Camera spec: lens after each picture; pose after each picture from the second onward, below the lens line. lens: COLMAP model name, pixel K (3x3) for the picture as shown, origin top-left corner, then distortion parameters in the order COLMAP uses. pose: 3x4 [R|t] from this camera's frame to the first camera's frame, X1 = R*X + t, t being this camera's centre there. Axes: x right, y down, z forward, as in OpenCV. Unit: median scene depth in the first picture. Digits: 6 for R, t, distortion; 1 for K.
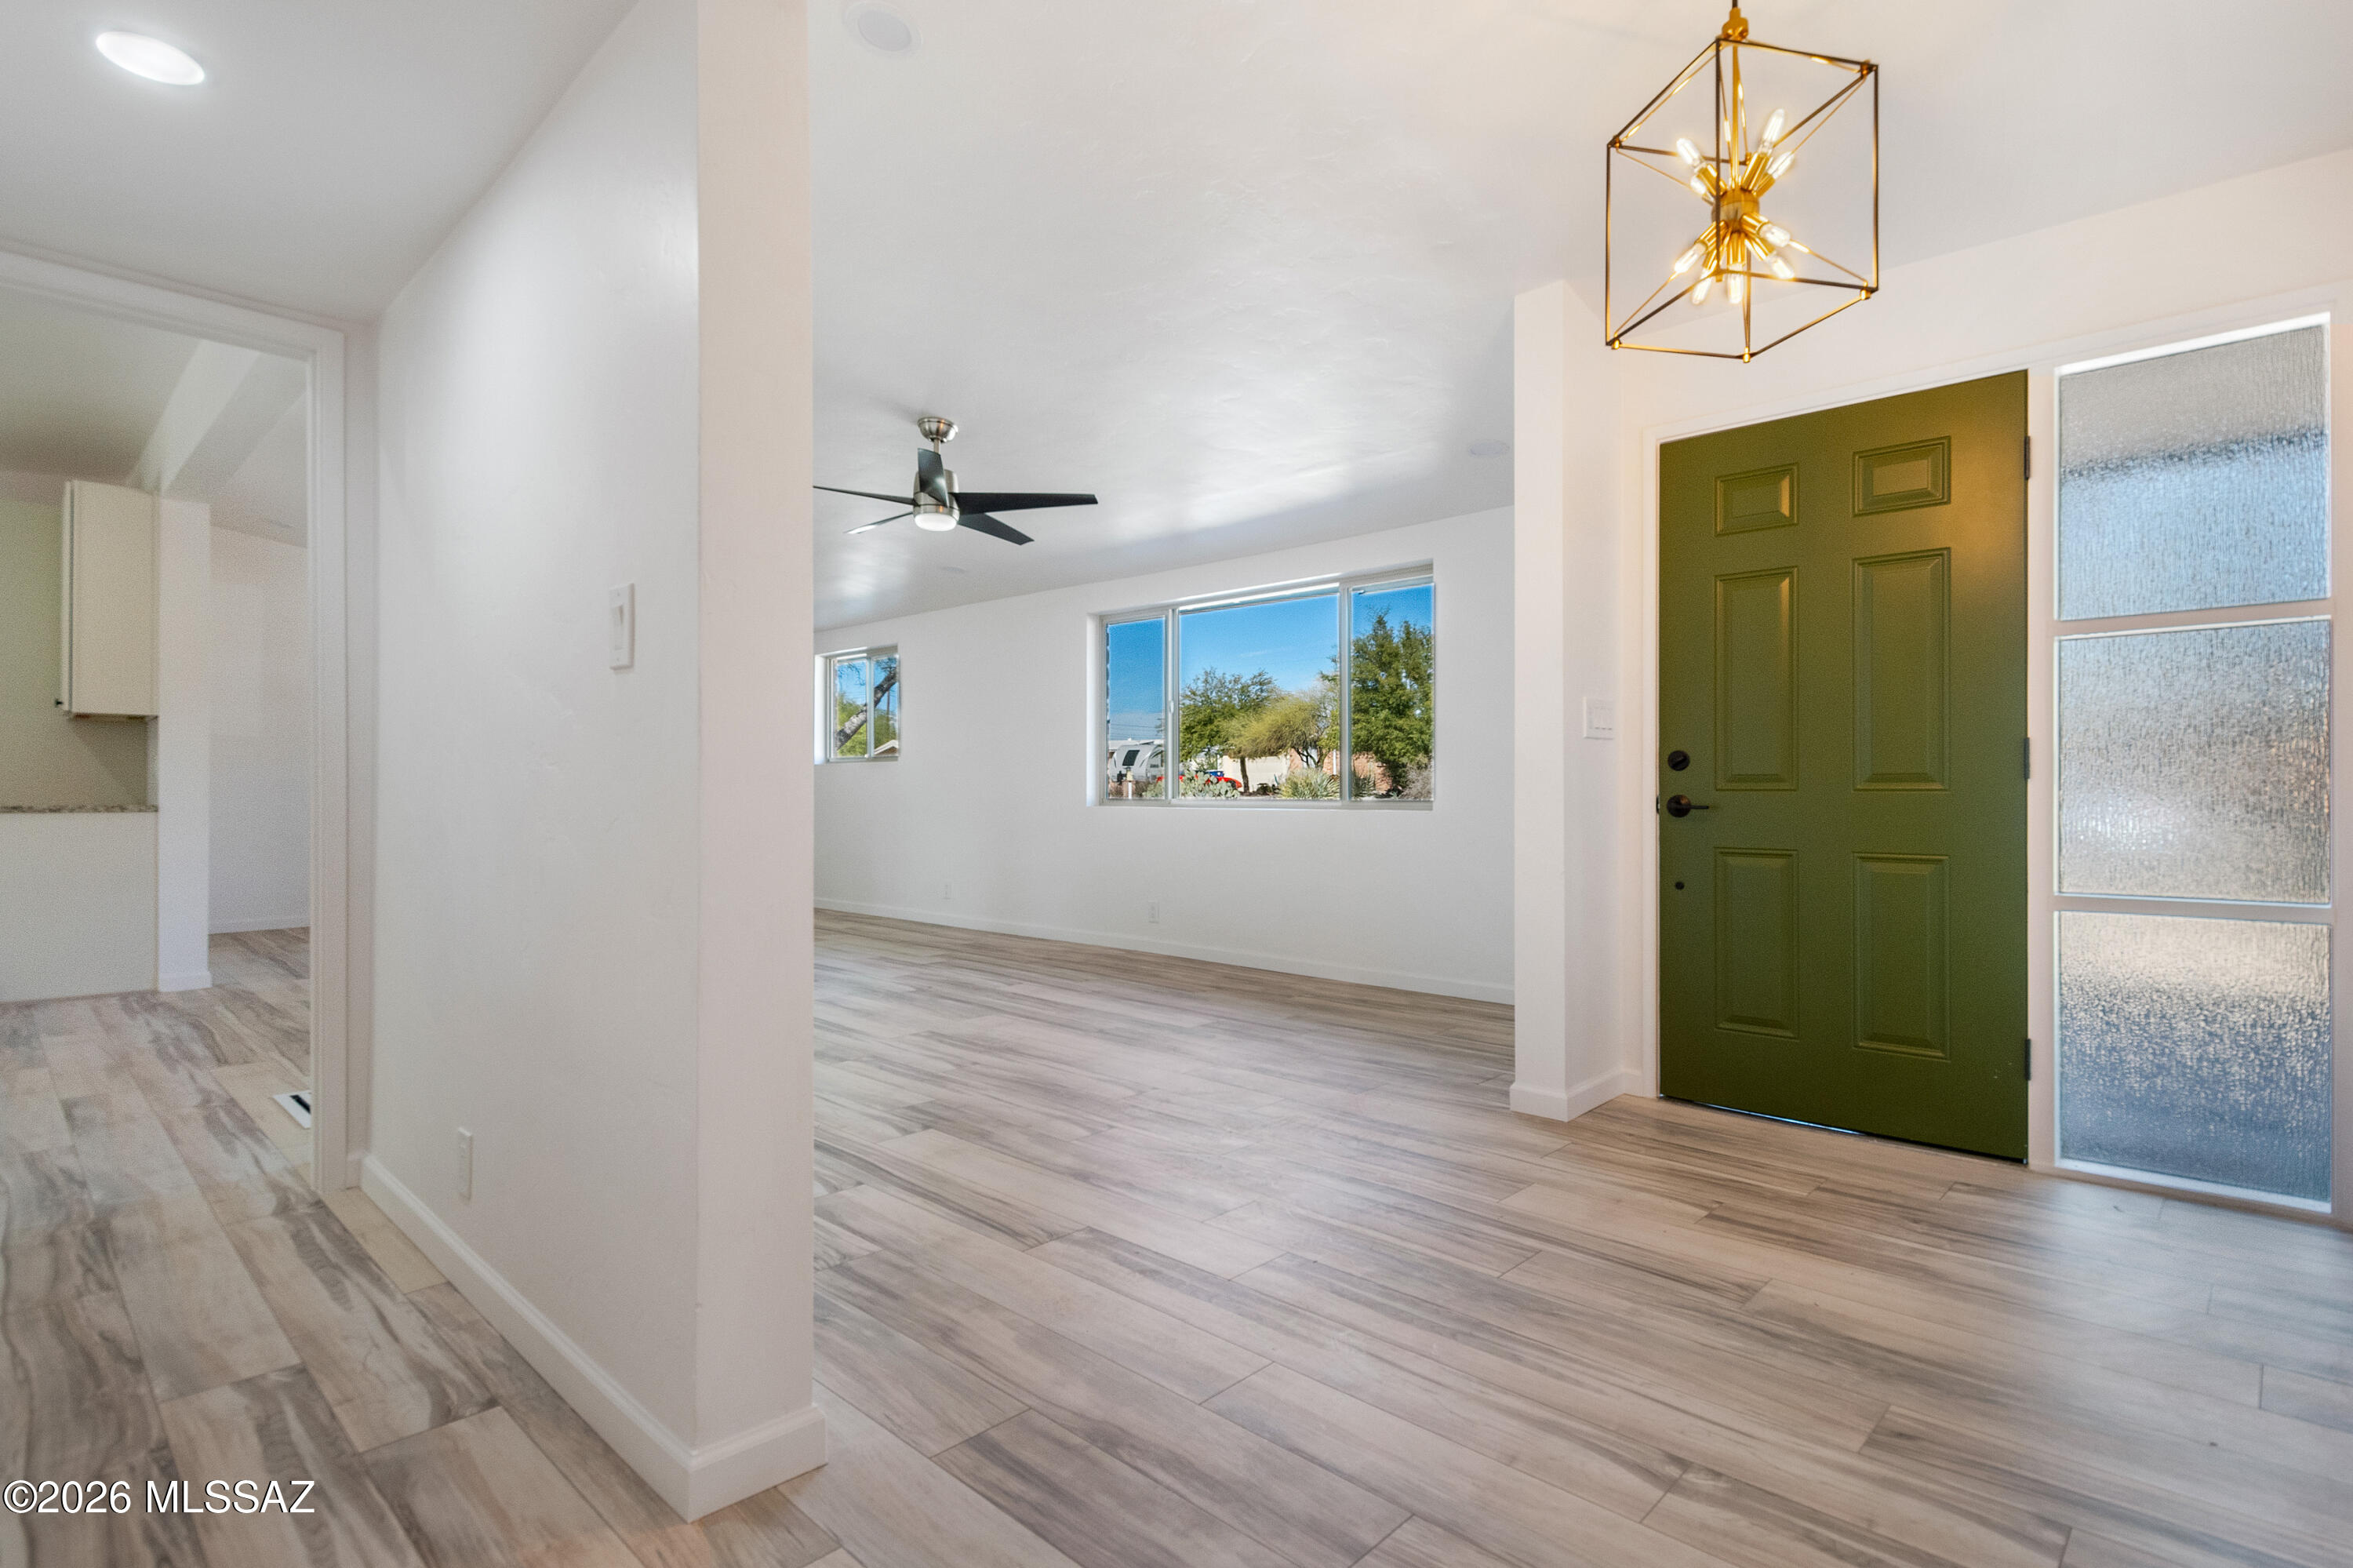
lens RADIAL K [[1154.4, 0, 1169.6], [0, 1154.4, 798.6], [0, 0, 1]] dist [0.001563, -0.000503]
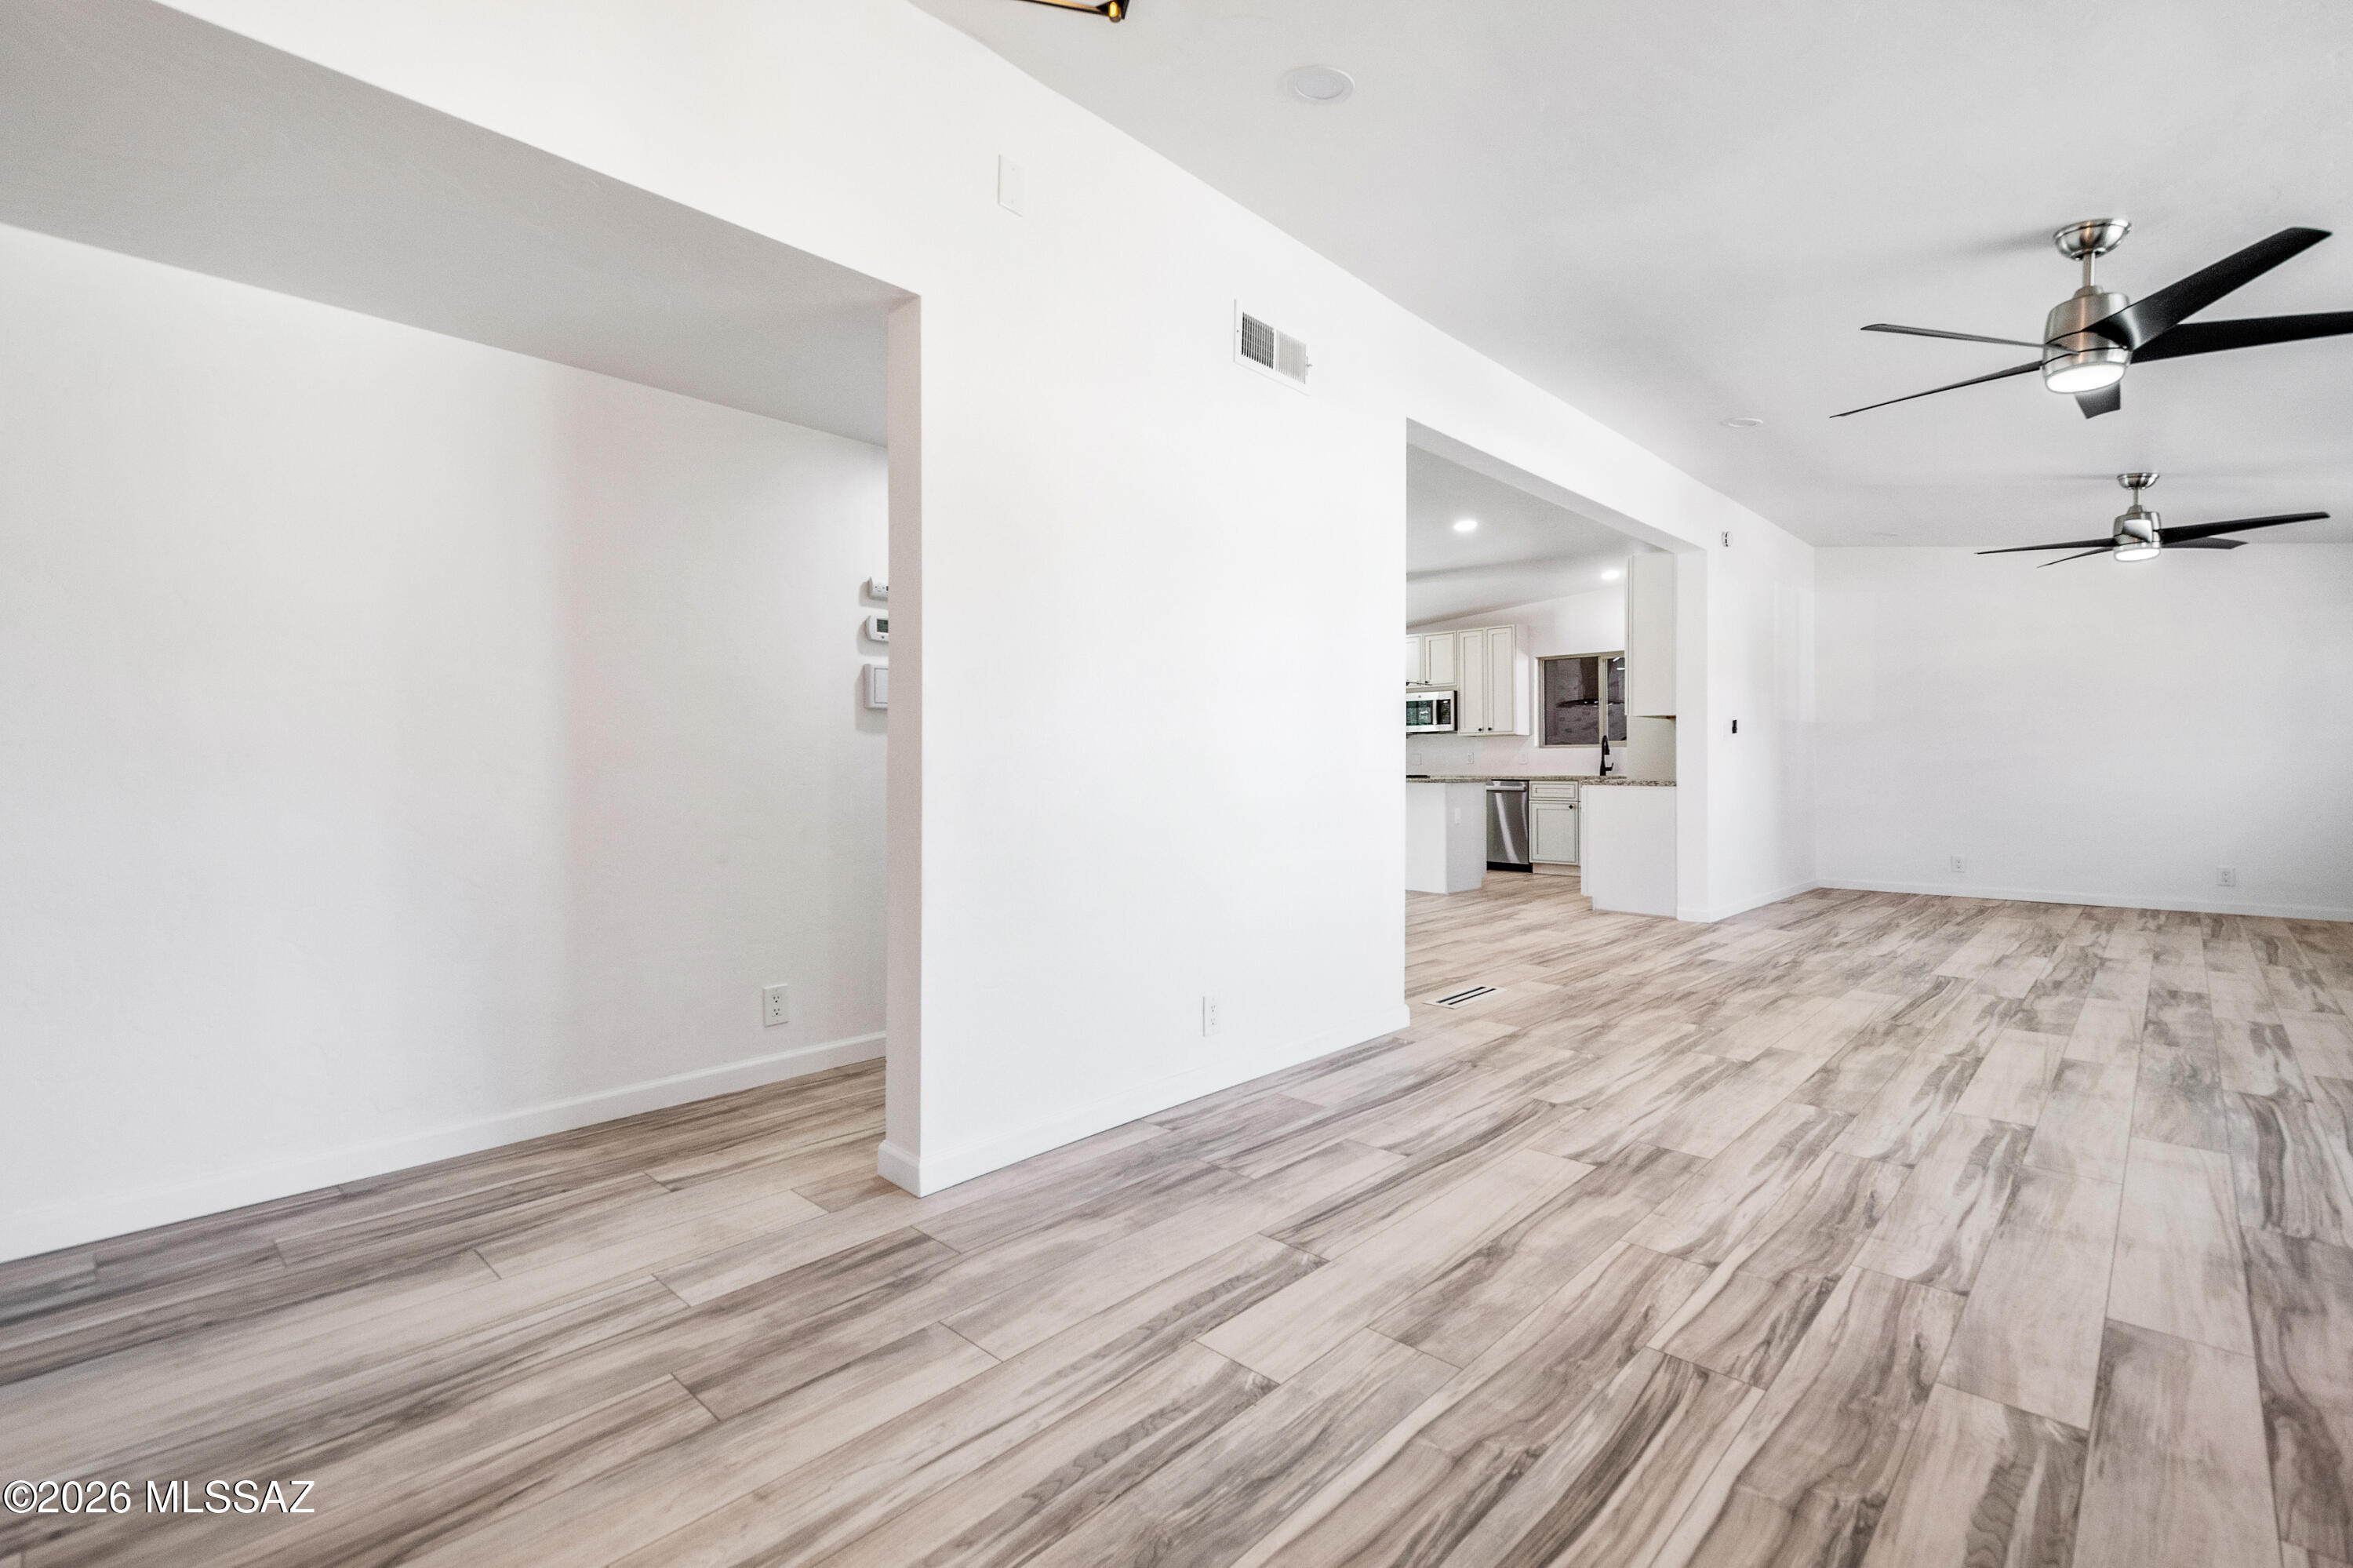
lens RADIAL K [[1036.8, 0, 1172.9], [0, 1036.8, 723.5], [0, 0, 1]] dist [0.028047, -0.010193]
pose [[0.006590, -0.042735, -0.999065, 0.584843], [-0.004122, 0.999077, -0.042762, -0.015458], [0.999970, 0.004400, 0.006408, 0.651950]]
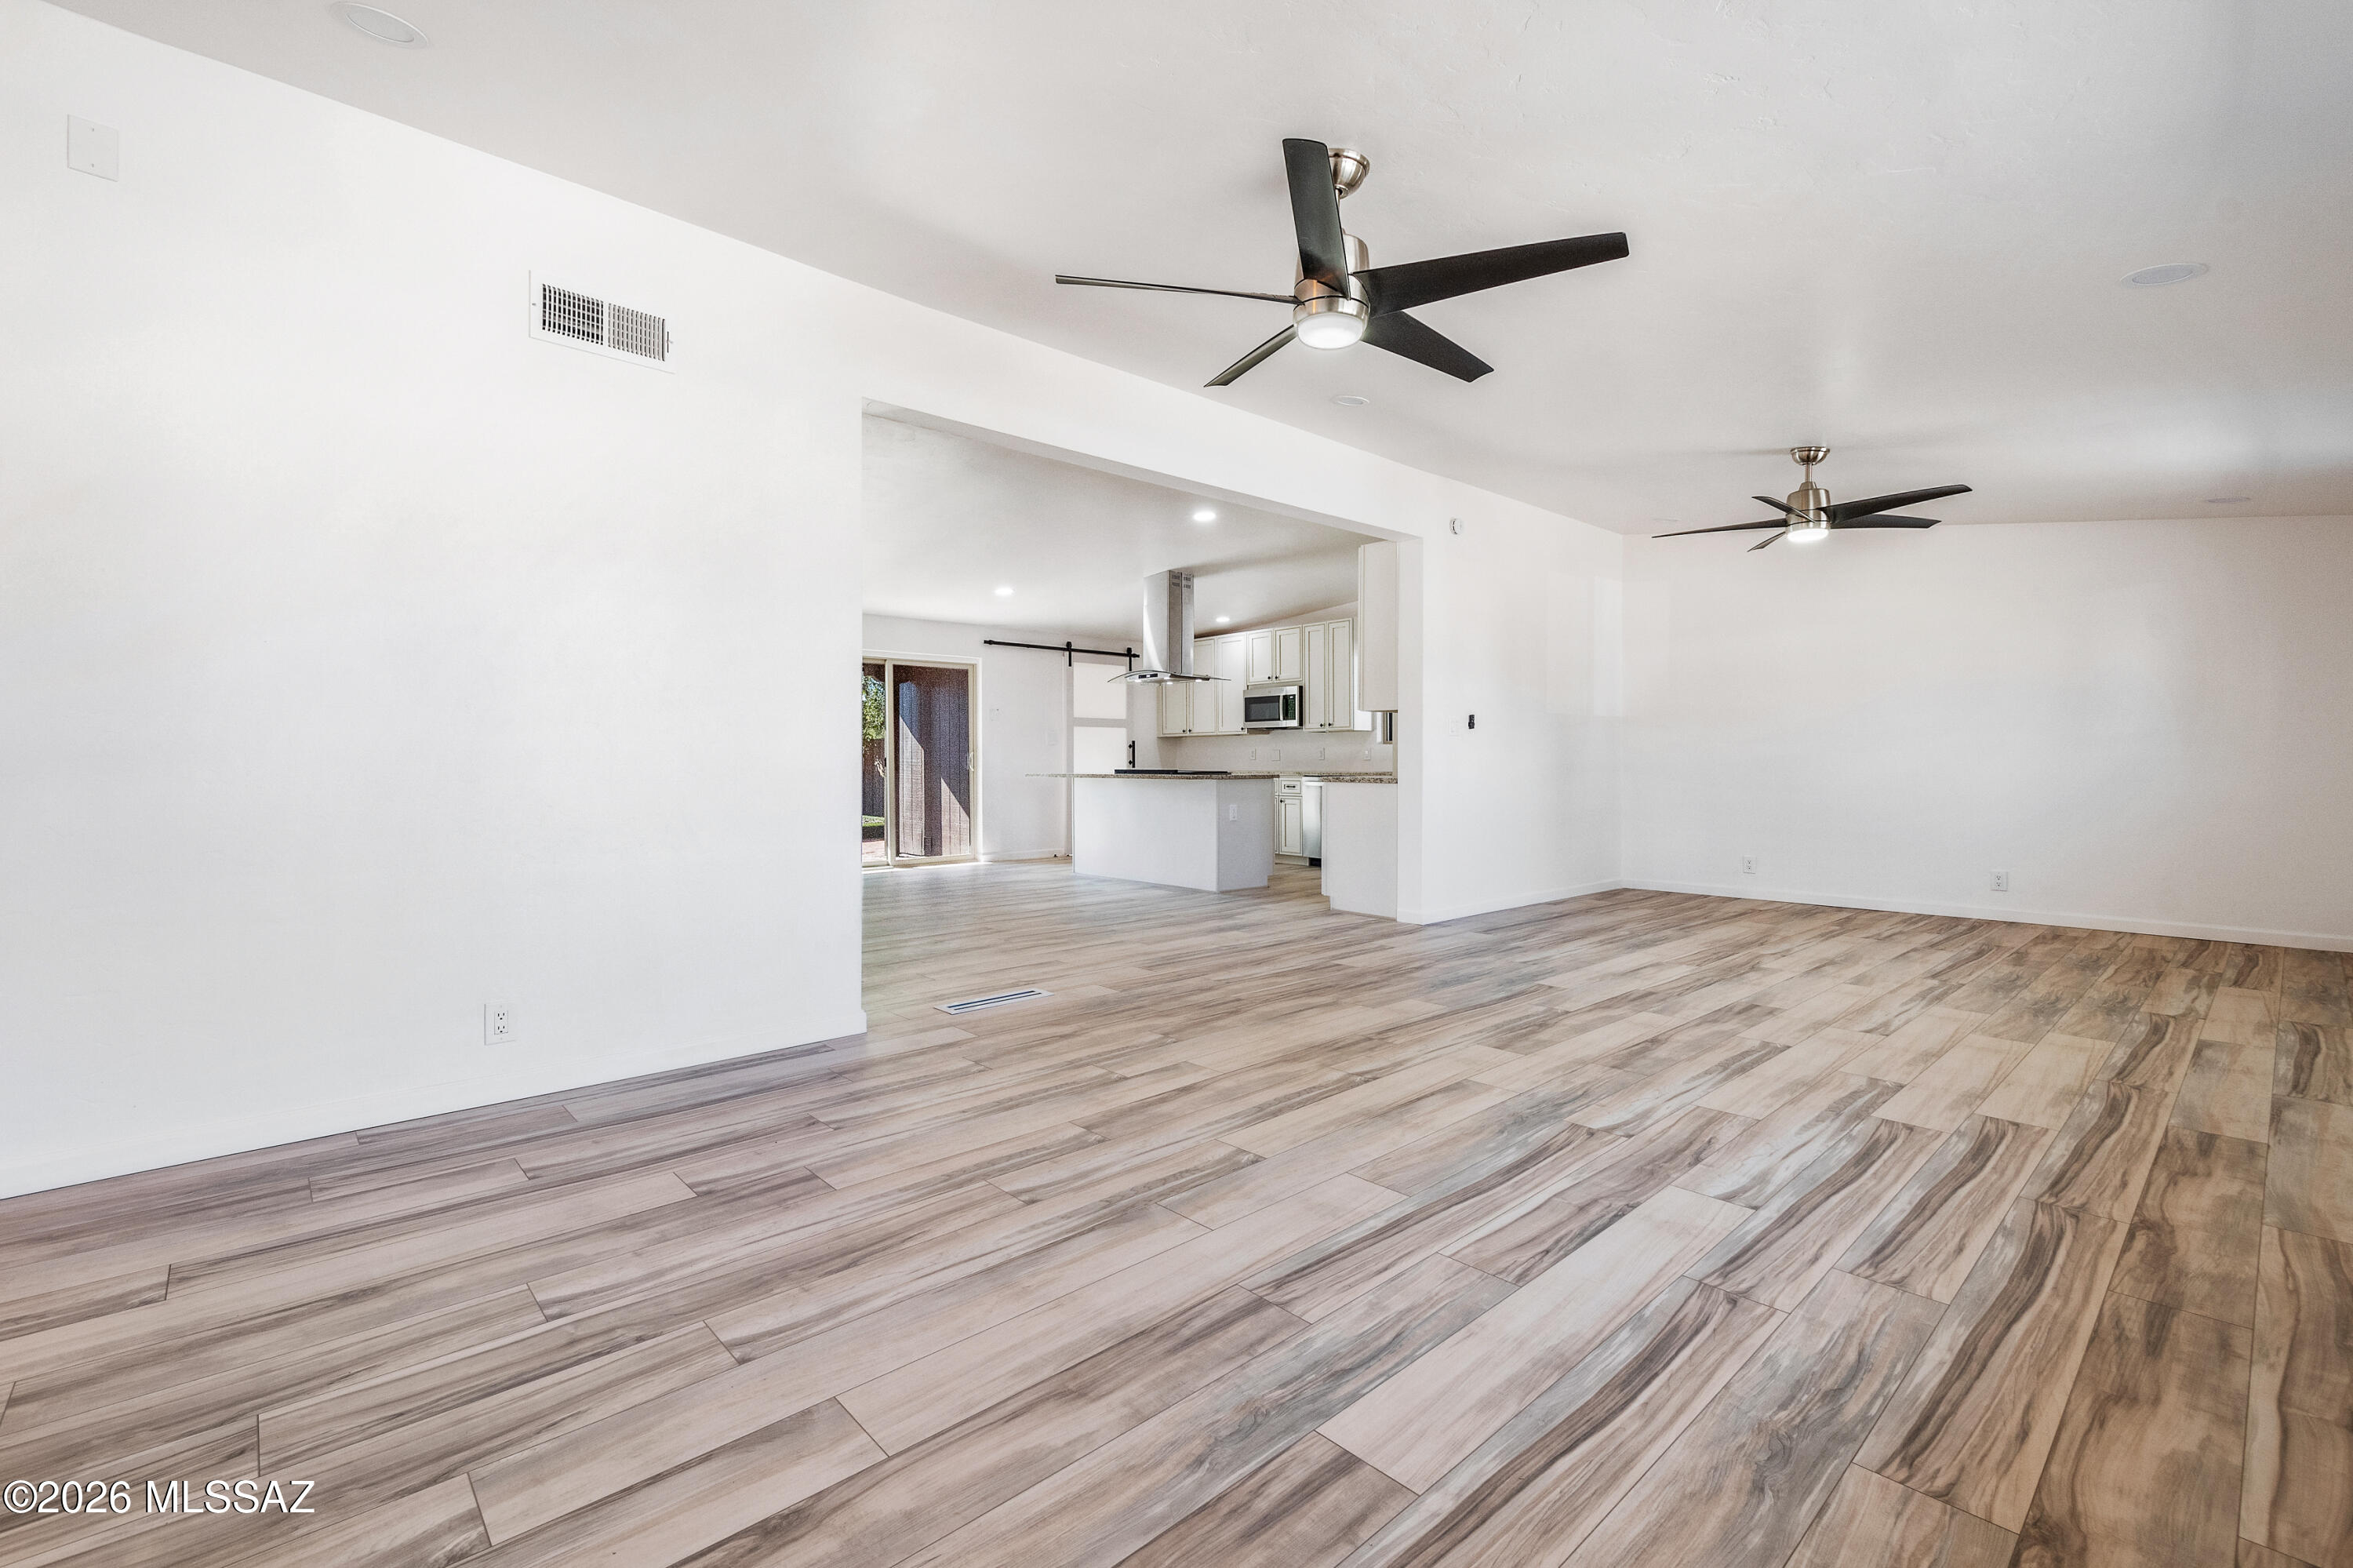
lens RADIAL K [[1011.8, 0, 1176.5], [0, 1011.8, 733.1], [0, 0, 1]] dist [0.003936, 0.000039]
pose [[-0.062135, -0.030253, -0.997609, 0.480571], [-0.004697, 0.999538, -0.030018, -0.019223], [0.998057, 0.002820, -0.062249, 1.341363]]
